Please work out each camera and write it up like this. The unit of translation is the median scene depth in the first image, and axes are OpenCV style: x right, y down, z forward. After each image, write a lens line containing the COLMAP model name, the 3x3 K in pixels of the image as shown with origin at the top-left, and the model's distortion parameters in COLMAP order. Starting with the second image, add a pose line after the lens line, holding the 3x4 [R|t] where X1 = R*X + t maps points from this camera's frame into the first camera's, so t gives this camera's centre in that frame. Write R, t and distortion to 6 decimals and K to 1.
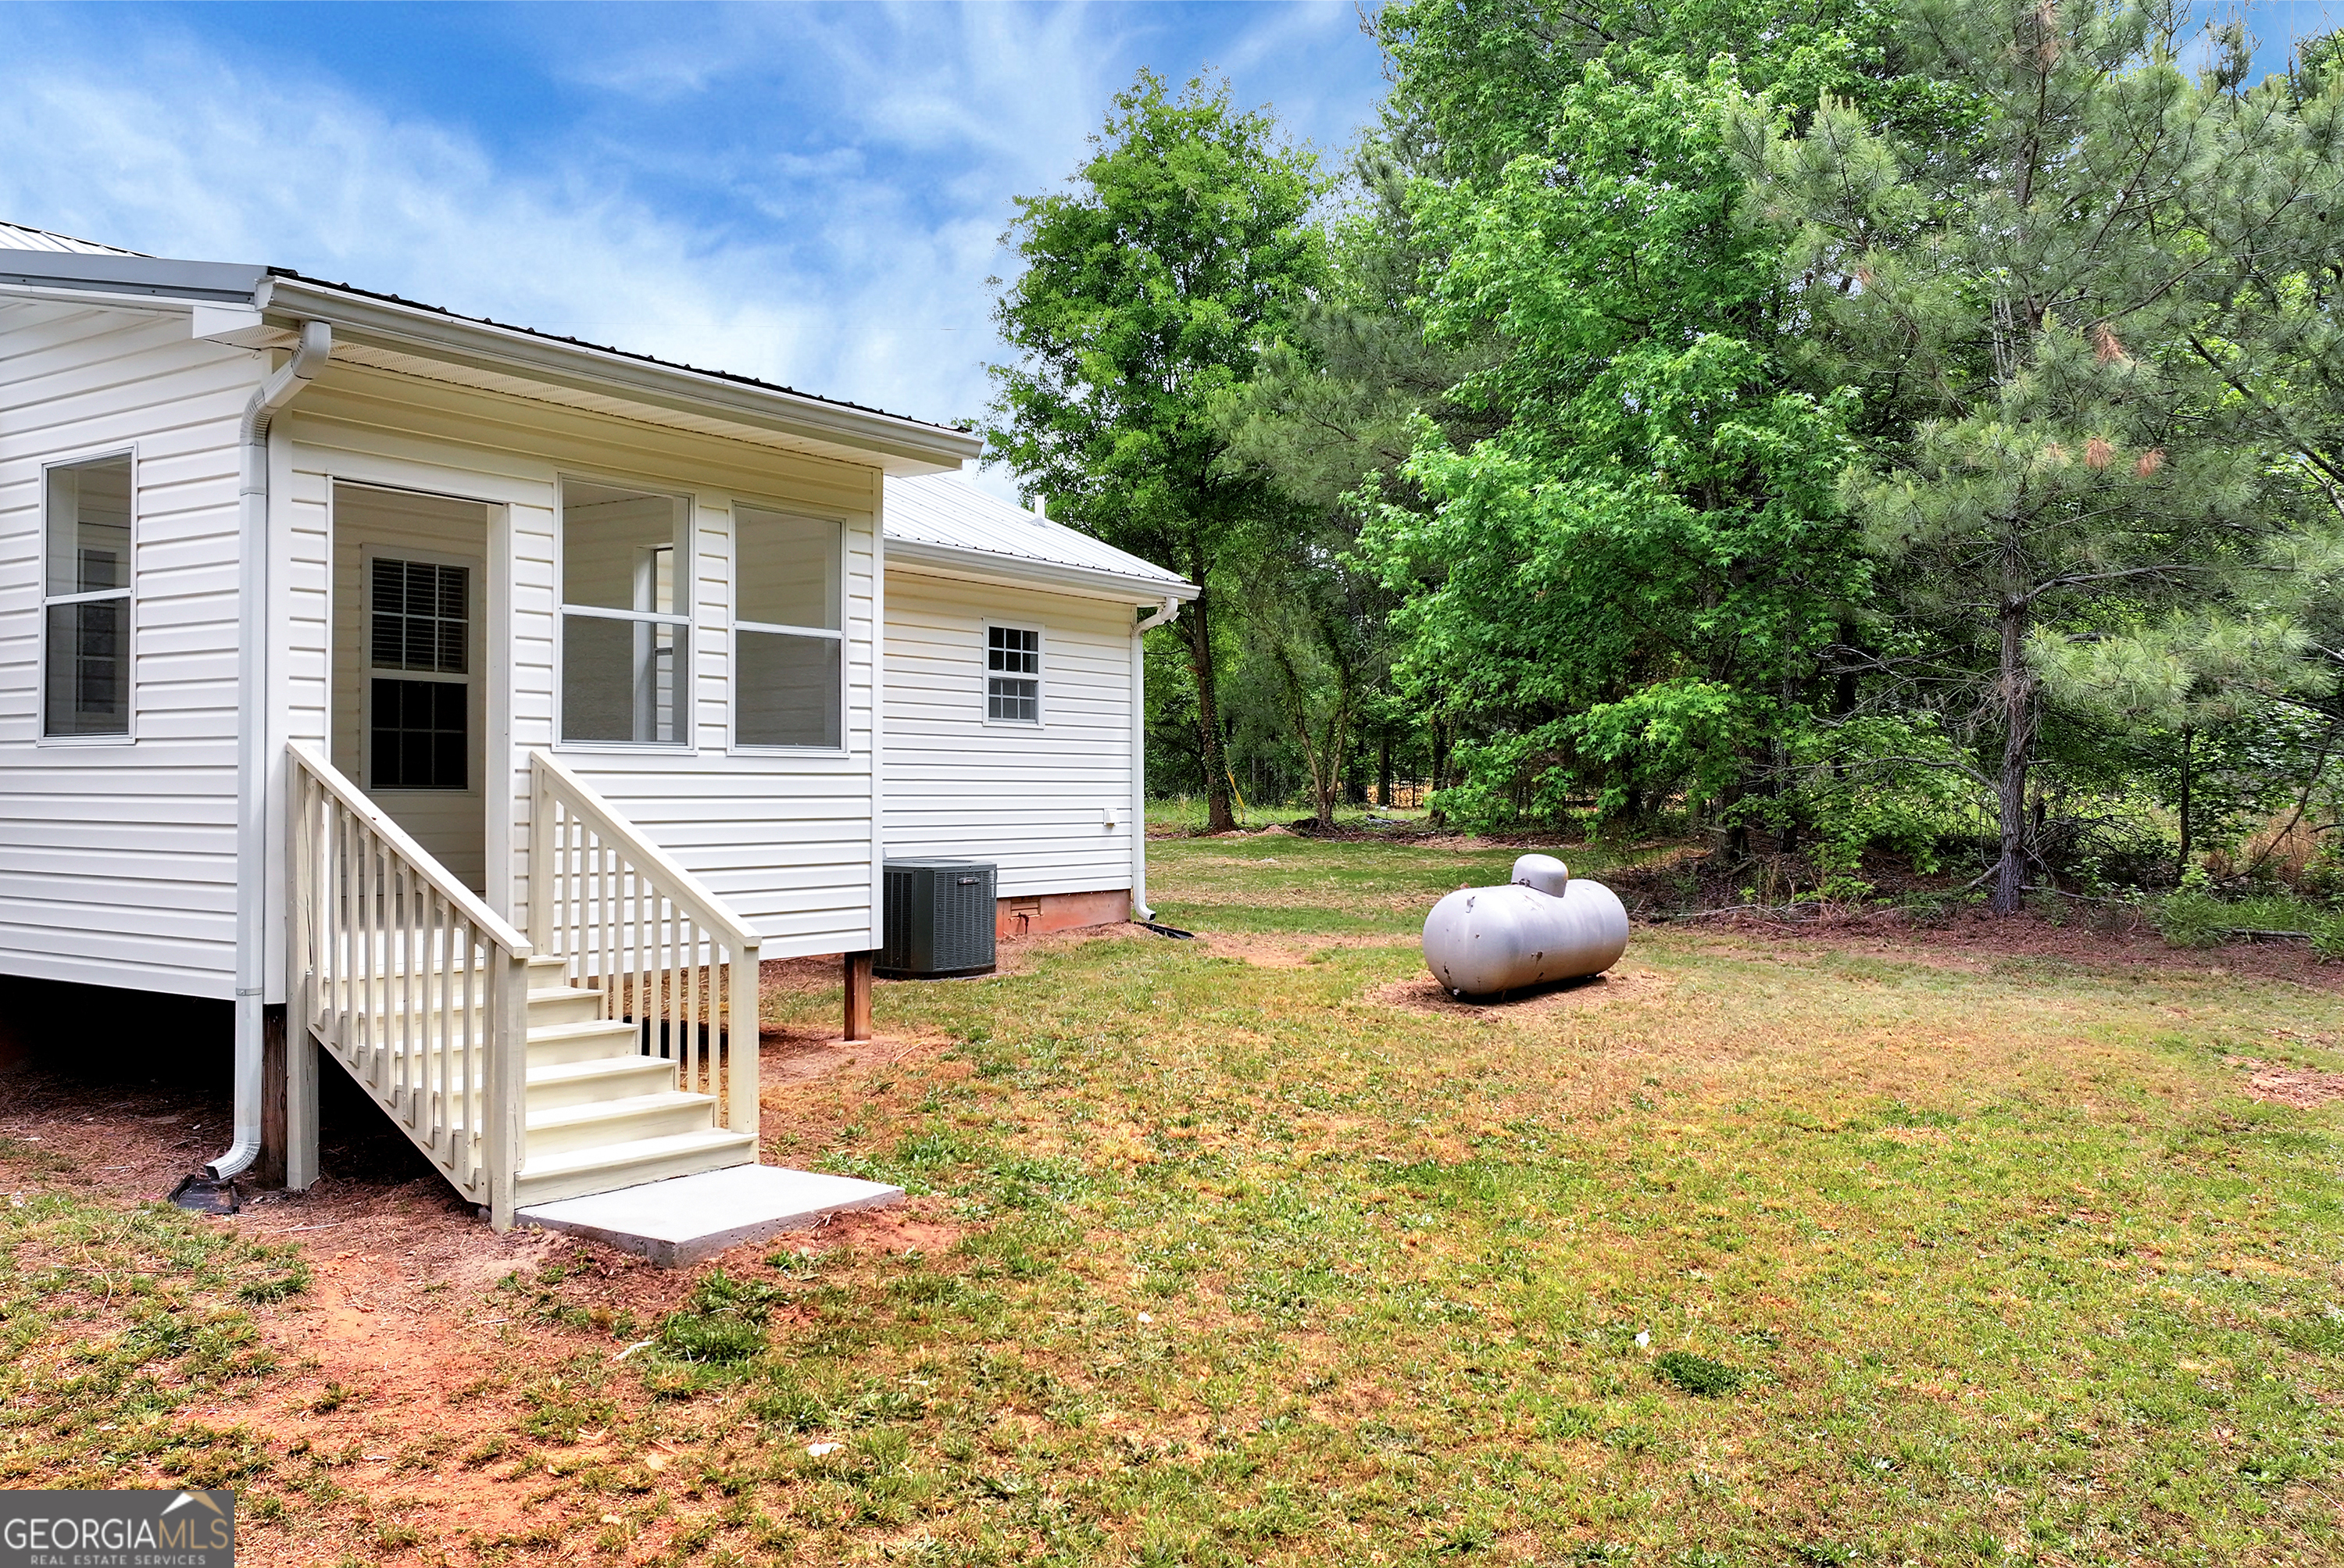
lens RADIAL K [[1692.9, 0, 1171.1], [0, 1692.9, 749.7], [0, 0, 1]] dist [0.011879, 0.003804]
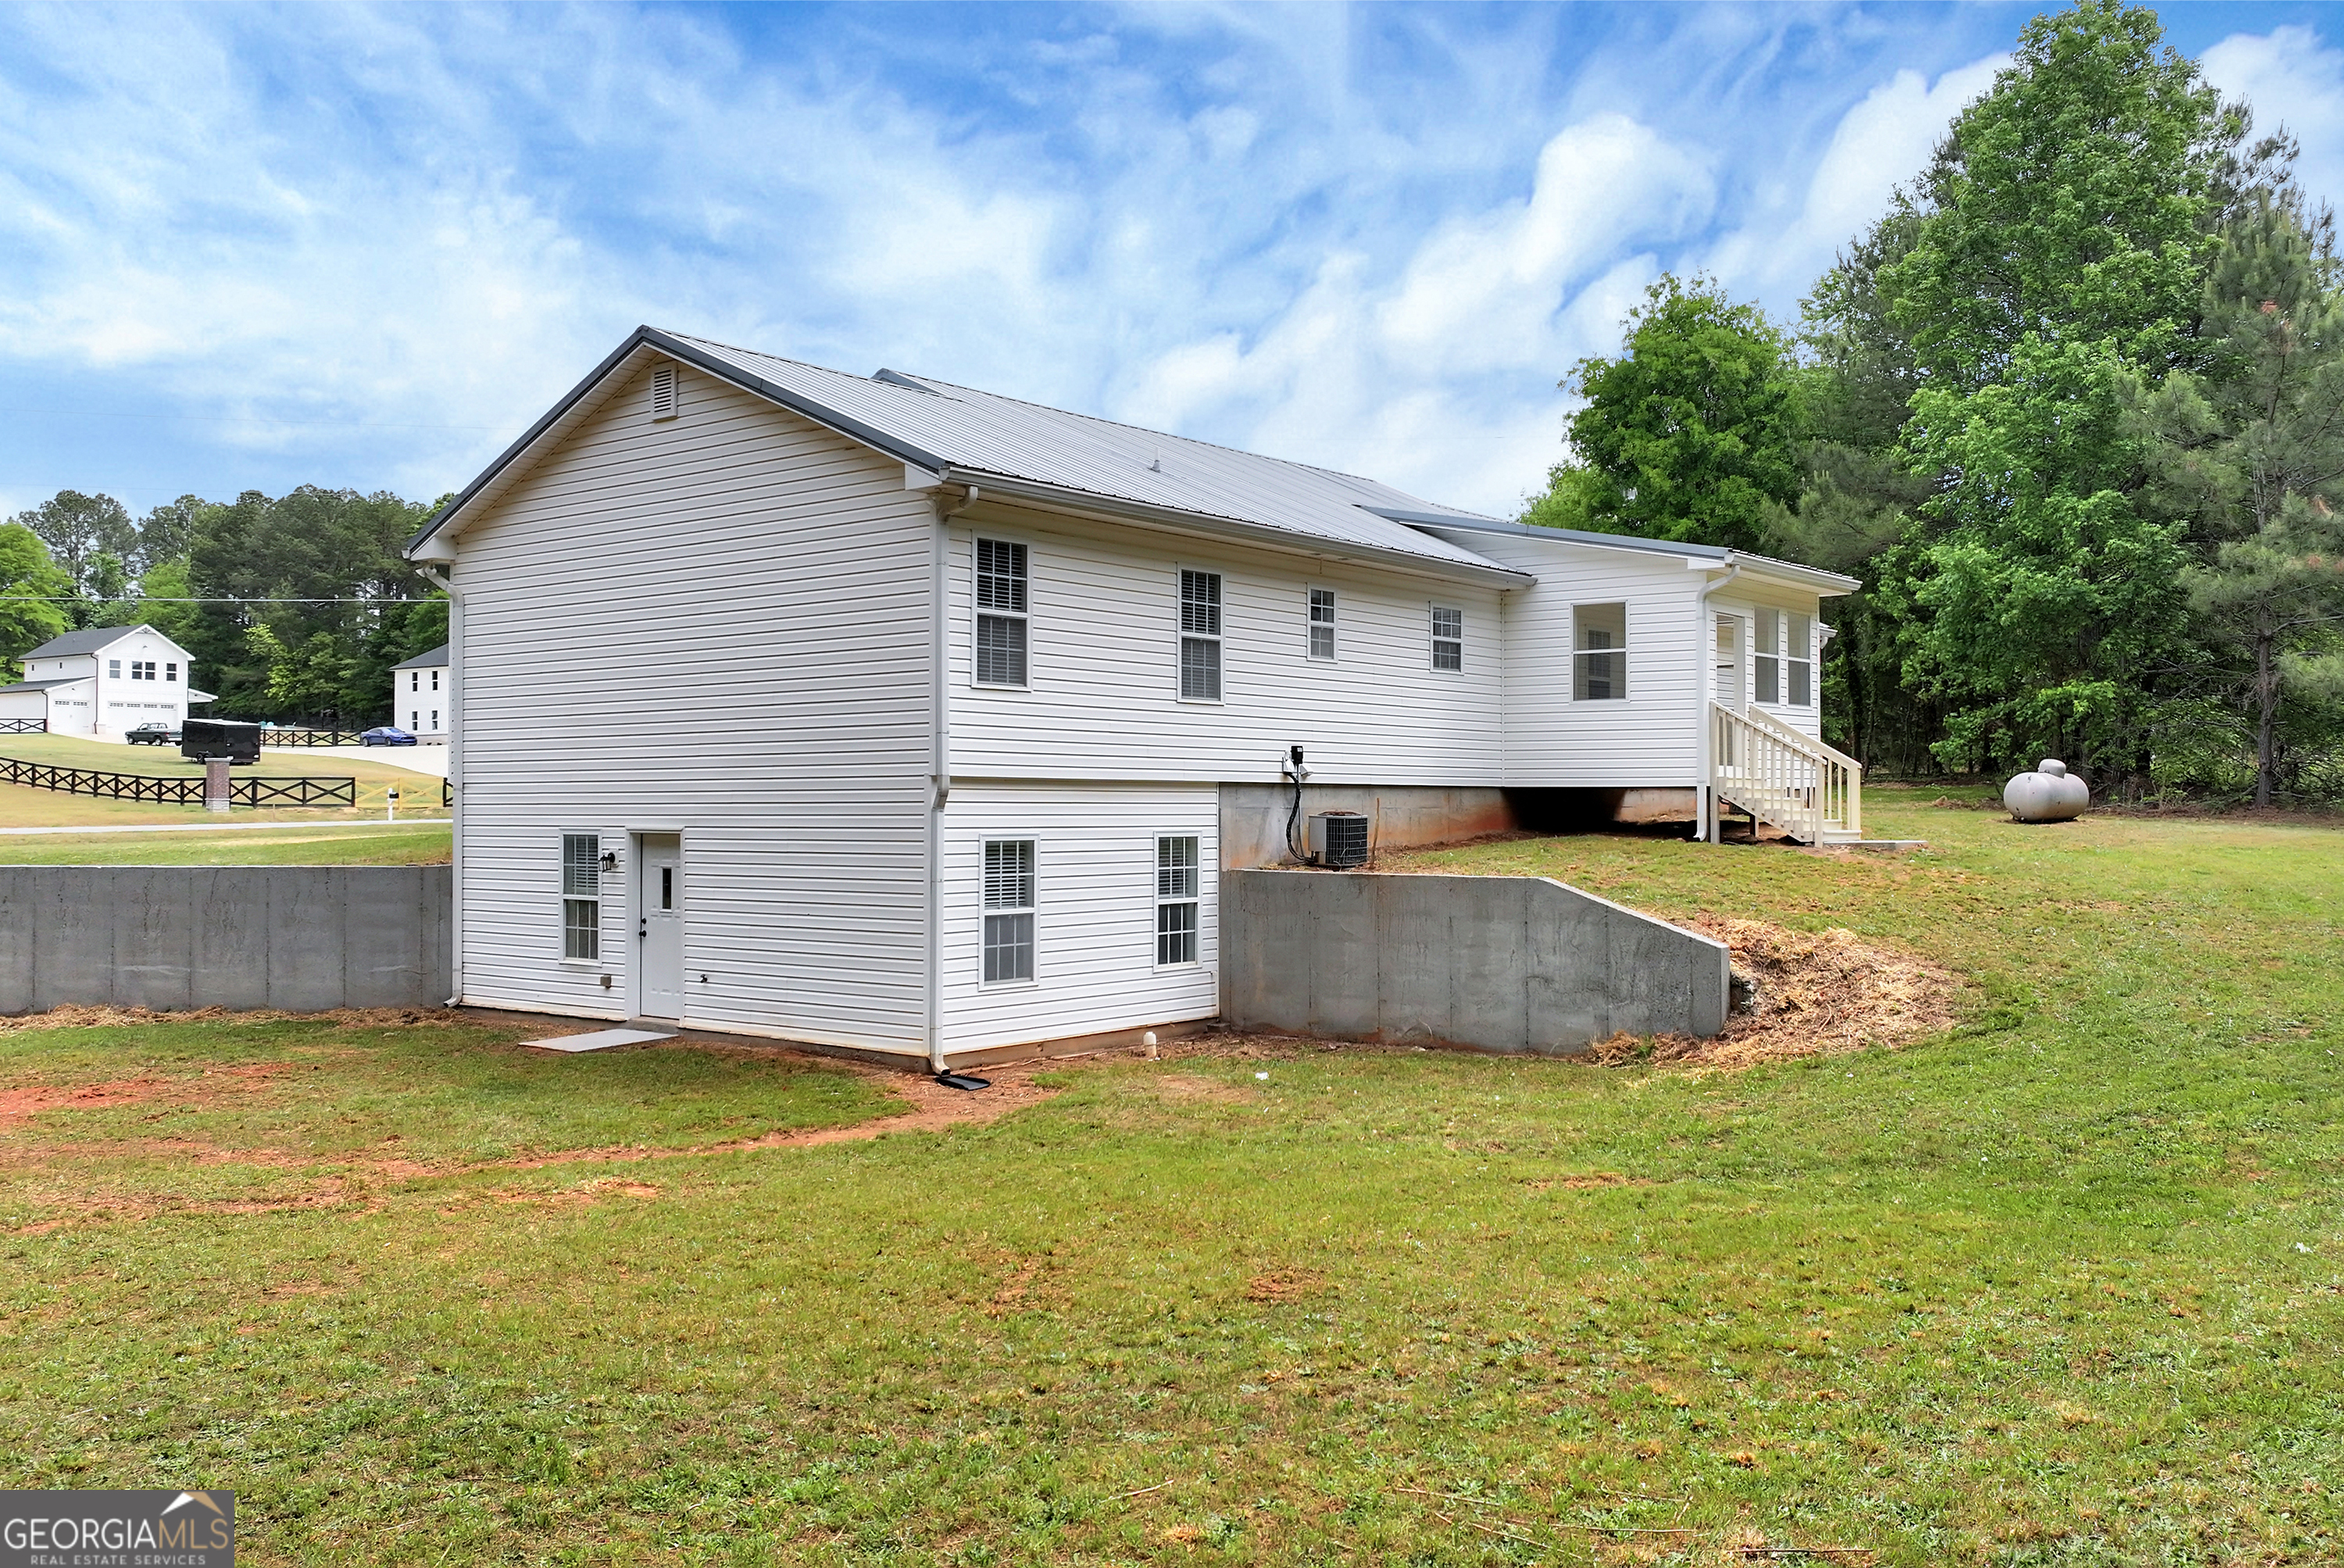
lens RADIAL K [[1957.0, 0, 1172.0], [0, 1957.0, 784.0], [0, 0, 1]] dist [-0.002520, -0.013932]
pose [[0.999761, -0.005122, -0.021232, -0.655855], [0.005295, 0.999953, 0.008092, 0.051647], [0.021189, -0.008202, 0.999742, -1.156684]]
